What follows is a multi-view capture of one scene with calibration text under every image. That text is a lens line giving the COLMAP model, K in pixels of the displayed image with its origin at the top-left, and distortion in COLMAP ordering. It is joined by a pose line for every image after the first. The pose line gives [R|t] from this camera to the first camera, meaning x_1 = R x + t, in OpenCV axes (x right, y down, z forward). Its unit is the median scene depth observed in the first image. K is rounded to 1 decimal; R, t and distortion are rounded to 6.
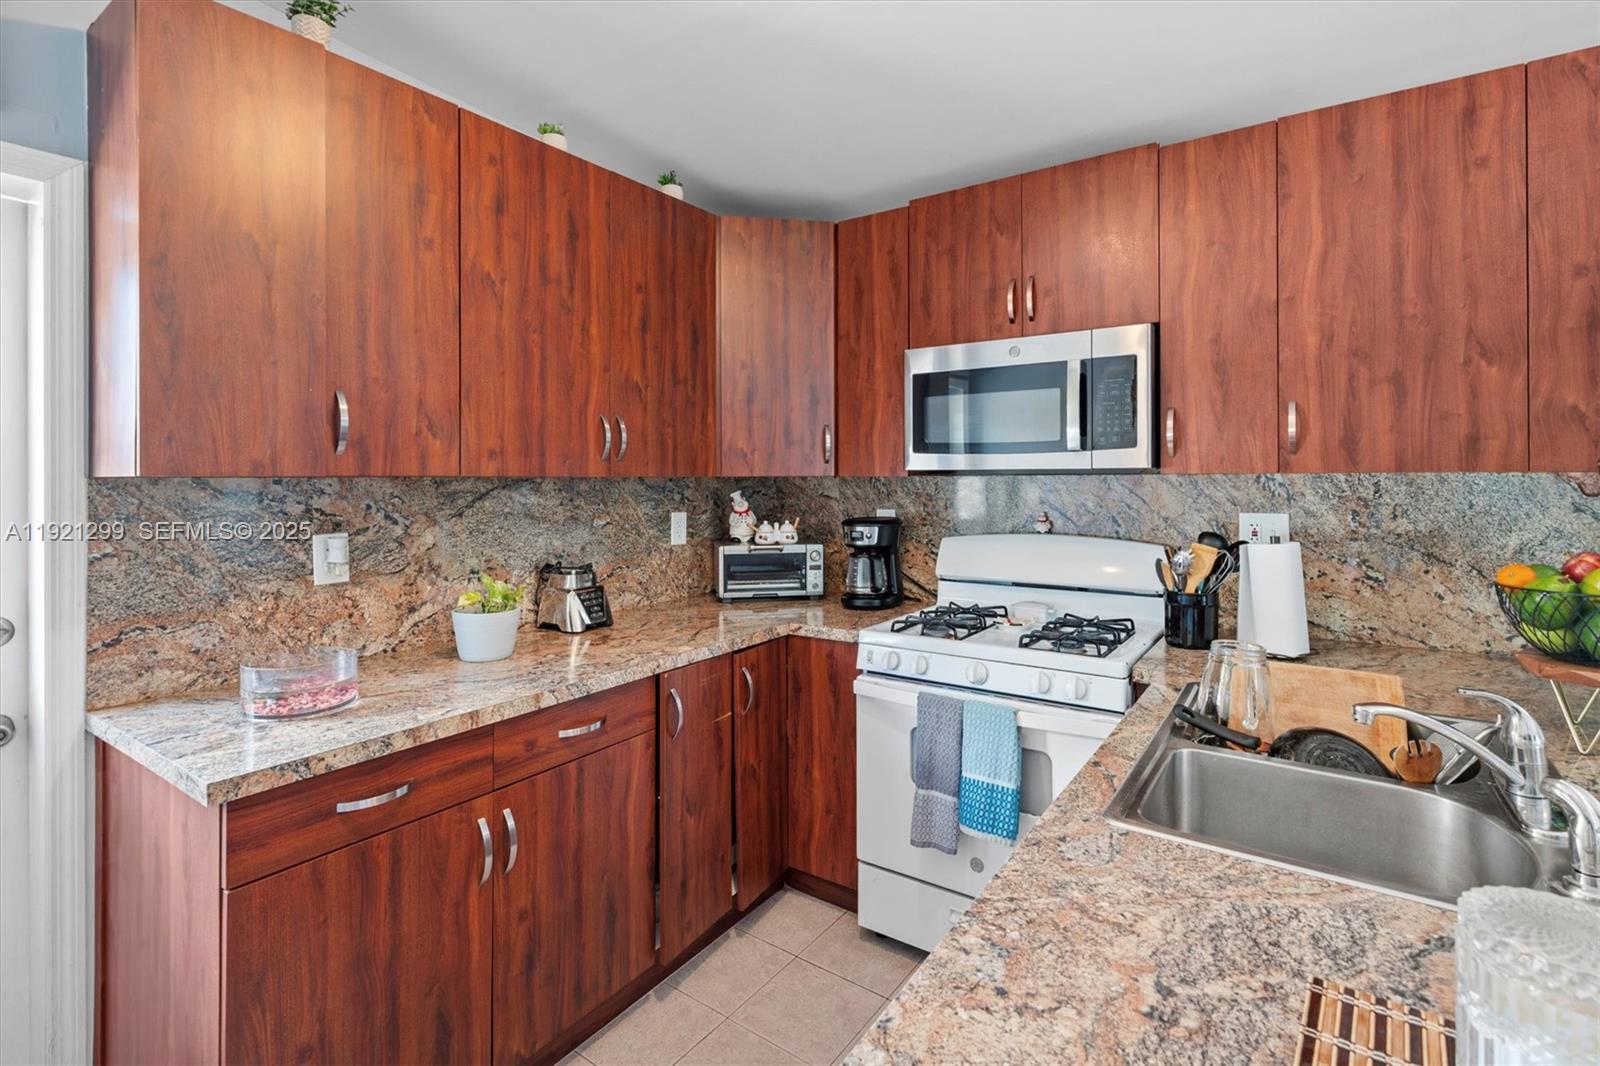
lens RADIAL K [[793.3, 0, 794.8], [0, 793.3, 498.7], [0, 0, 1]] dist [0.000707, -0.000160]
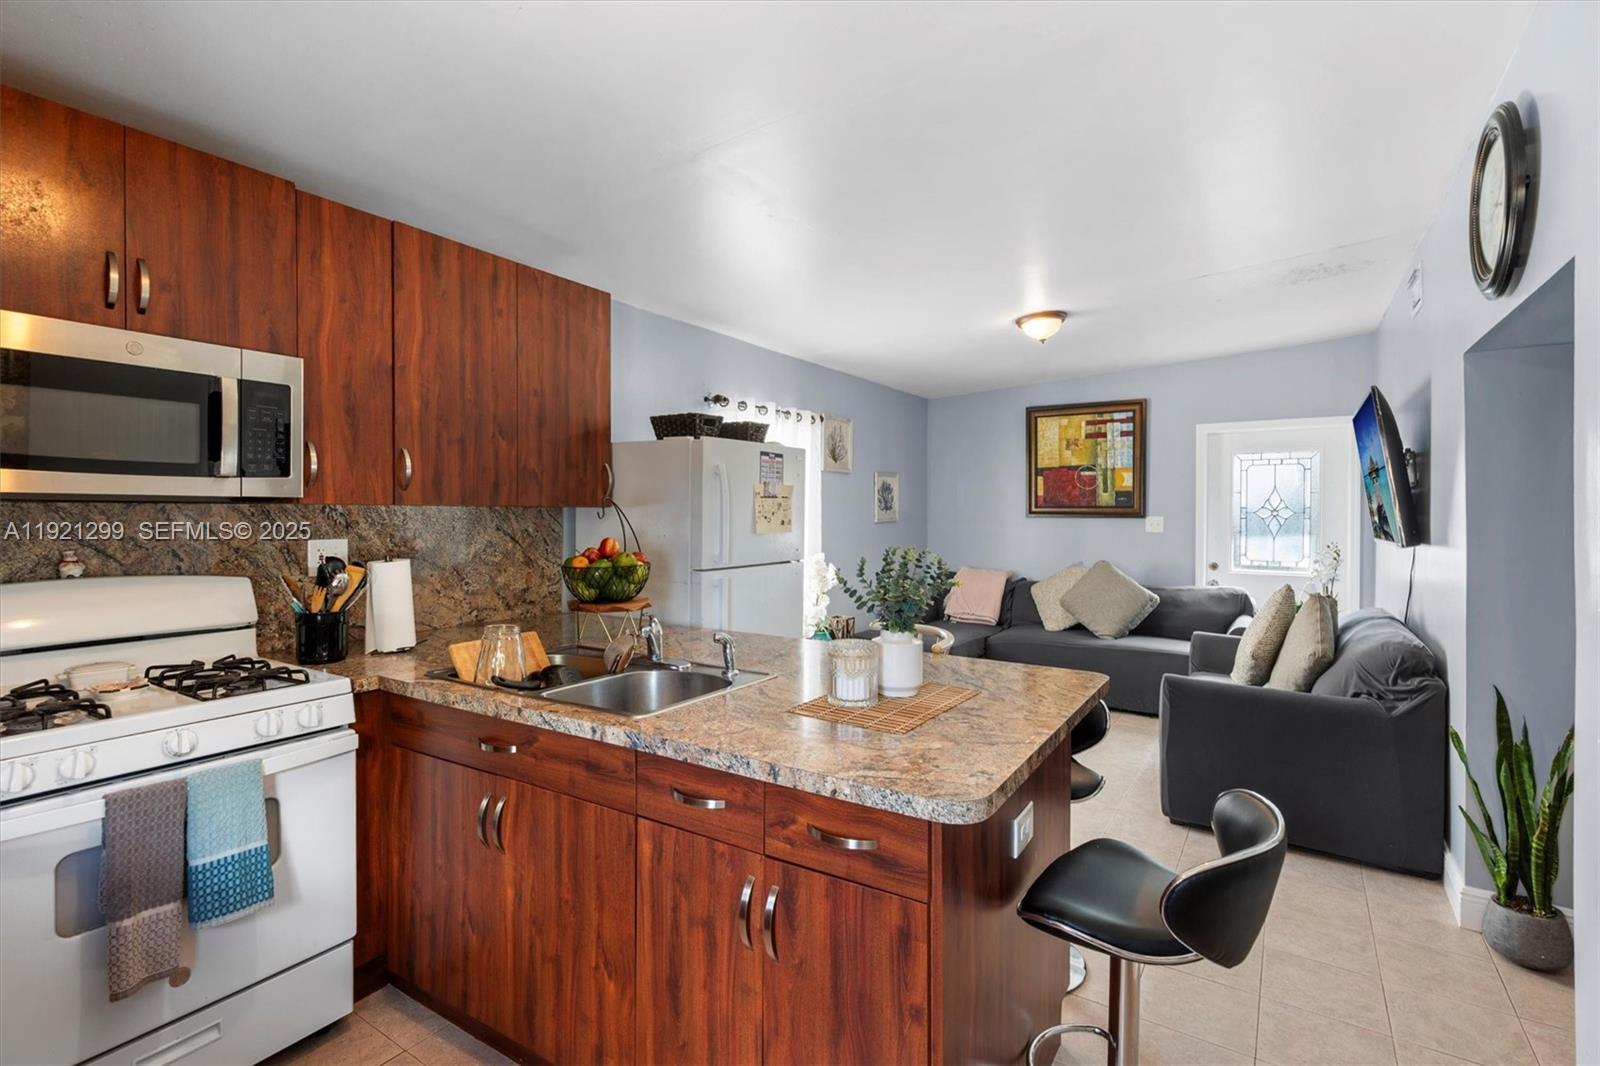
lens RADIAL K [[750.0, 0, 803.1], [0, 750.0, 522.3], [0, 0, 1]] dist [0.001209, 0.000197]
pose [[-0.070232, -0.011458, 0.997465, -0.593763], [0.018008, 0.999757, 0.012752, -0.008398], [-0.997368, 0.018858, -0.070008, 0.432976]]
